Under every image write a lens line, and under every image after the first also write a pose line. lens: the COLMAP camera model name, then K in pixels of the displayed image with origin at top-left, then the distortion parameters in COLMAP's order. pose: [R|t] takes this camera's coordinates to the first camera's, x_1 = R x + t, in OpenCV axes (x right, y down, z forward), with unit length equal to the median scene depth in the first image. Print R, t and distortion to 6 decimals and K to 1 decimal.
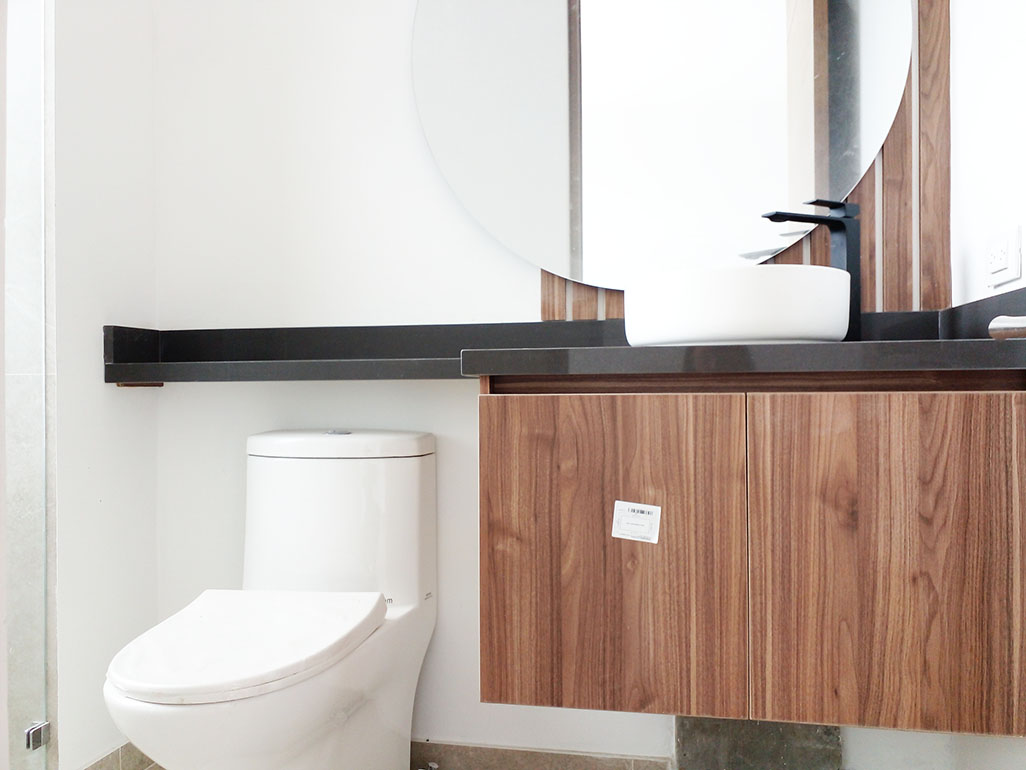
lens RADIAL K [[809.8, 0, 510.9], [0, 809.8, 385.2], [0, 0, 1]] dist [0.128258, 0.000518]
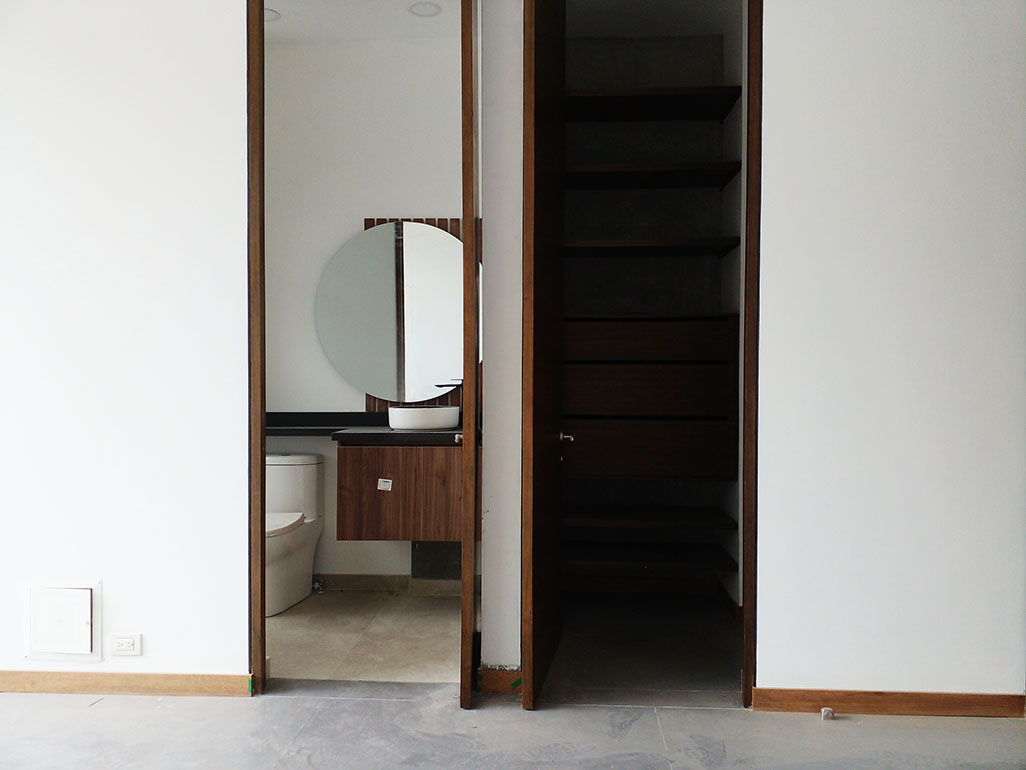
lens RADIAL K [[809.8, 0, 521.5], [0, 809.8, 384.5], [0, 0, 1]] dist [0.128258, 0.000518]
pose [[0.990073, 0.009697, 0.140218, 0.231254], [-0.010796, 0.999917, 0.007083, -0.268285], [-0.140138, -0.008526, 0.990095, -2.340020]]
